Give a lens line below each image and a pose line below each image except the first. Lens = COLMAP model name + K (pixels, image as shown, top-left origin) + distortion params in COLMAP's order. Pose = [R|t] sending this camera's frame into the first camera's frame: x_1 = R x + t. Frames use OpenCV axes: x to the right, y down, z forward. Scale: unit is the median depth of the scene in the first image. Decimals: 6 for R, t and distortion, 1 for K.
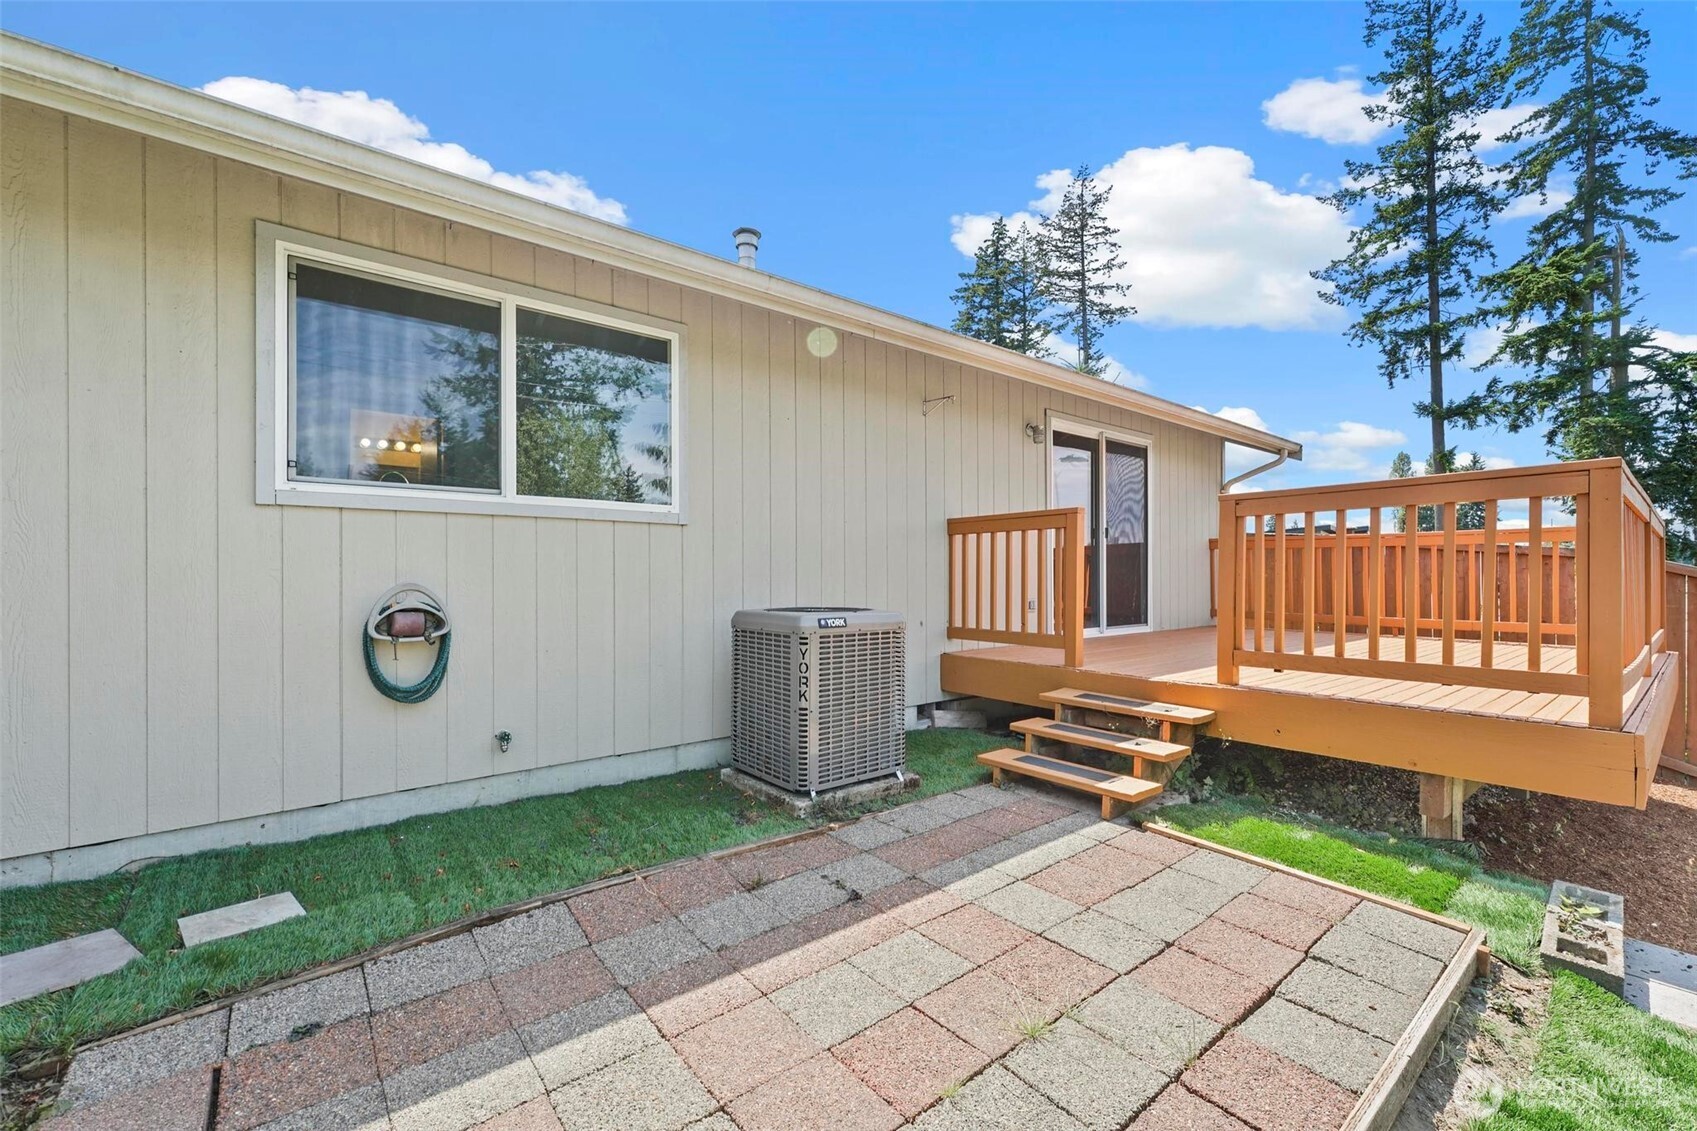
lens RADIAL K [[706.8, 0, 852.7], [0, 706.8, 579.9], [0, 0, 1]] dist [-0.002855, -0.000401]
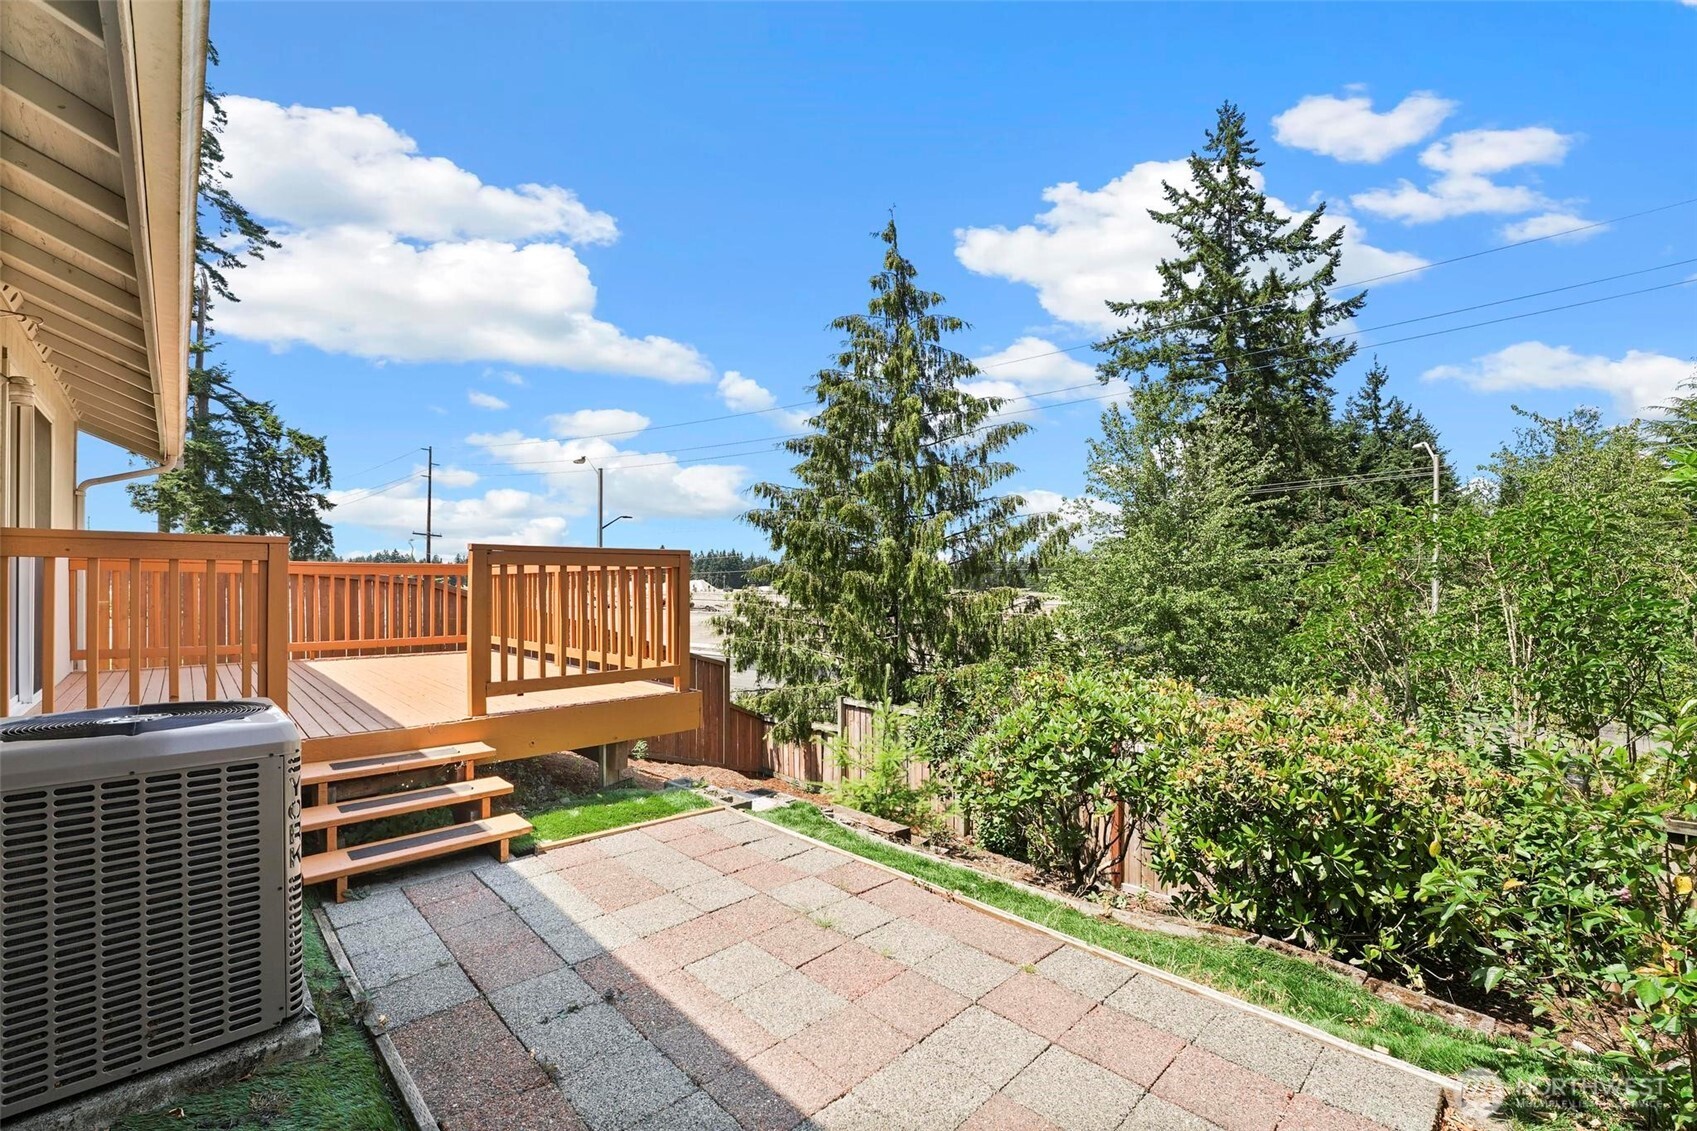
lens RADIAL K [[706.8, 0, 852.7], [0, 706.8, 579.9], [0, 0, 1]] dist [-0.002855, -0.000401]
pose [[-0.081208, 0.003500, 0.996691, -0.099024], [0.005466, 0.999980, -0.003066, -0.009304], [-0.996682, 0.005199, -0.081225, 0.080166]]
